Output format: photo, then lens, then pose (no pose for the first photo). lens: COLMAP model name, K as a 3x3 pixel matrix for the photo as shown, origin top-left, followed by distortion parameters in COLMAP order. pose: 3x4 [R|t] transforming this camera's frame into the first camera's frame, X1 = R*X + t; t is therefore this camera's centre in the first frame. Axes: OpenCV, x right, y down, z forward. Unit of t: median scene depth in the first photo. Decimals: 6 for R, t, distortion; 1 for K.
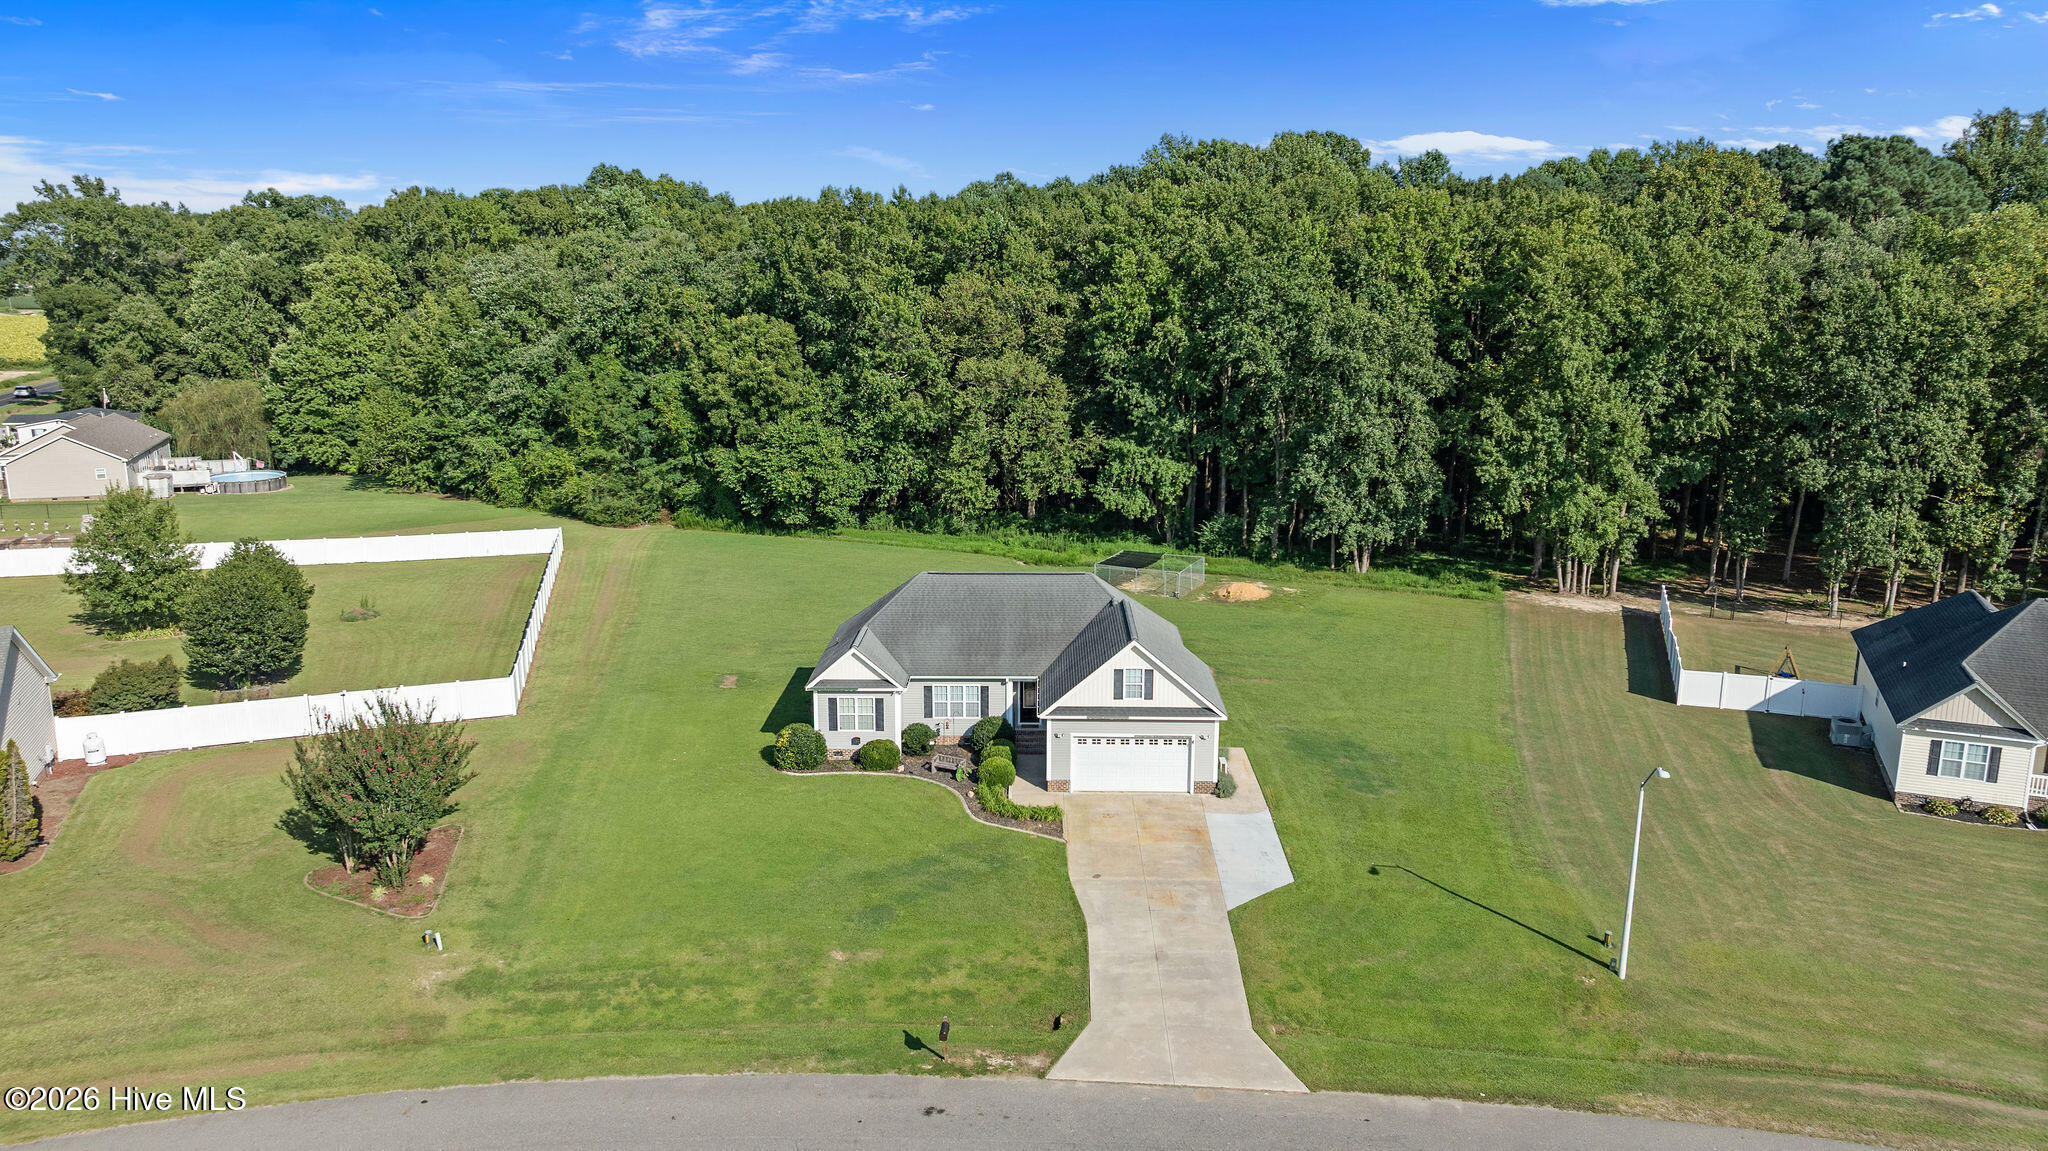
lens RADIAL K [[1441.6, 0, 1007.3], [0, 1441.6, 565.0], [0, 0, 1]] dist [-0.021563, -0.000990]
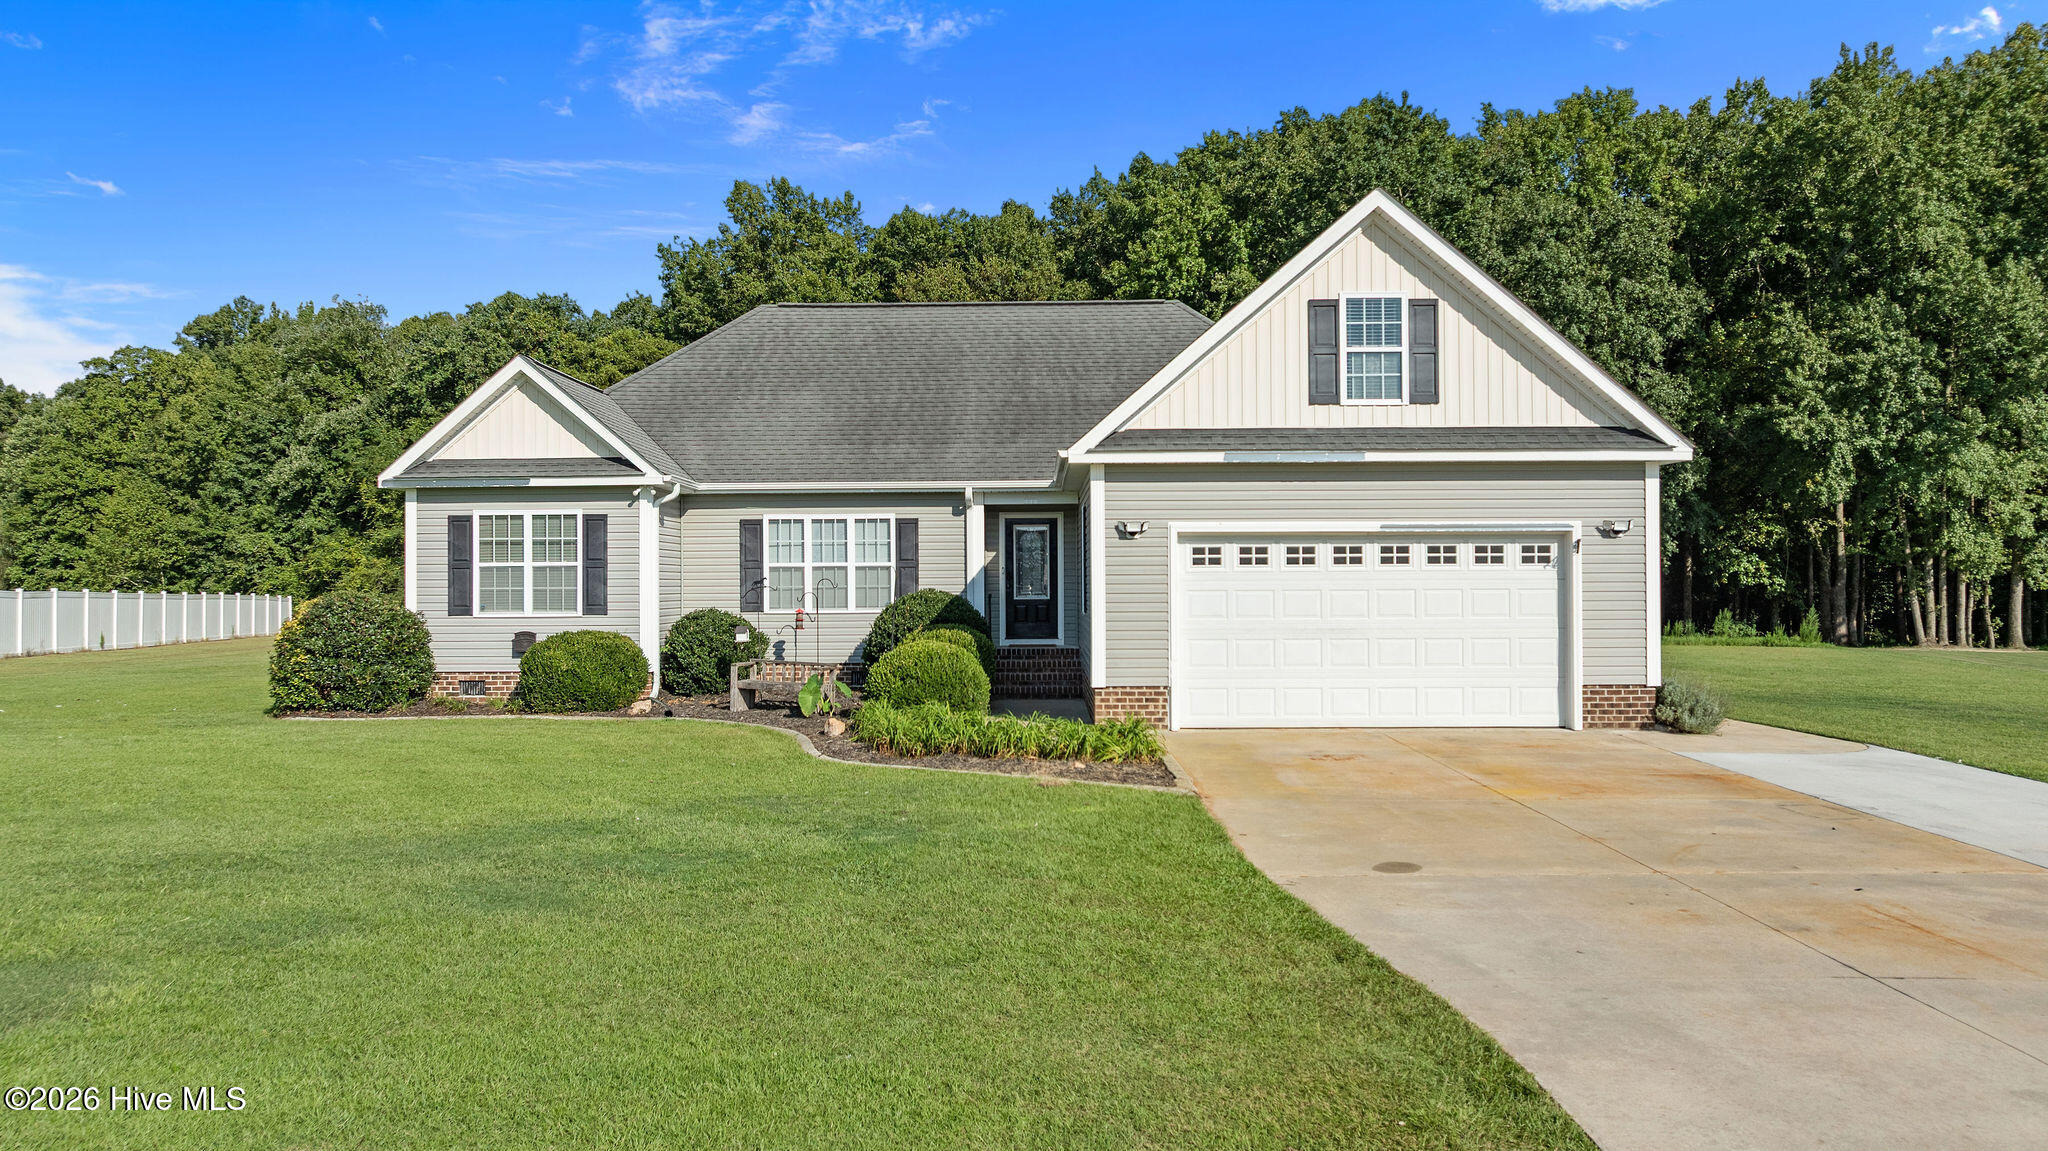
lens RADIAL K [[1443.0, 0, 1015.1], [0, 1443.0, 573.7], [0, 0, 1]] dist [-0.015550, 0.001670]
pose [[0.999939, -0.005523, 0.009515, 0.005194], [0.007405, 0.977490, -0.210850, 0.112304], [-0.008136, 0.210907, 0.977472, 0.416084]]
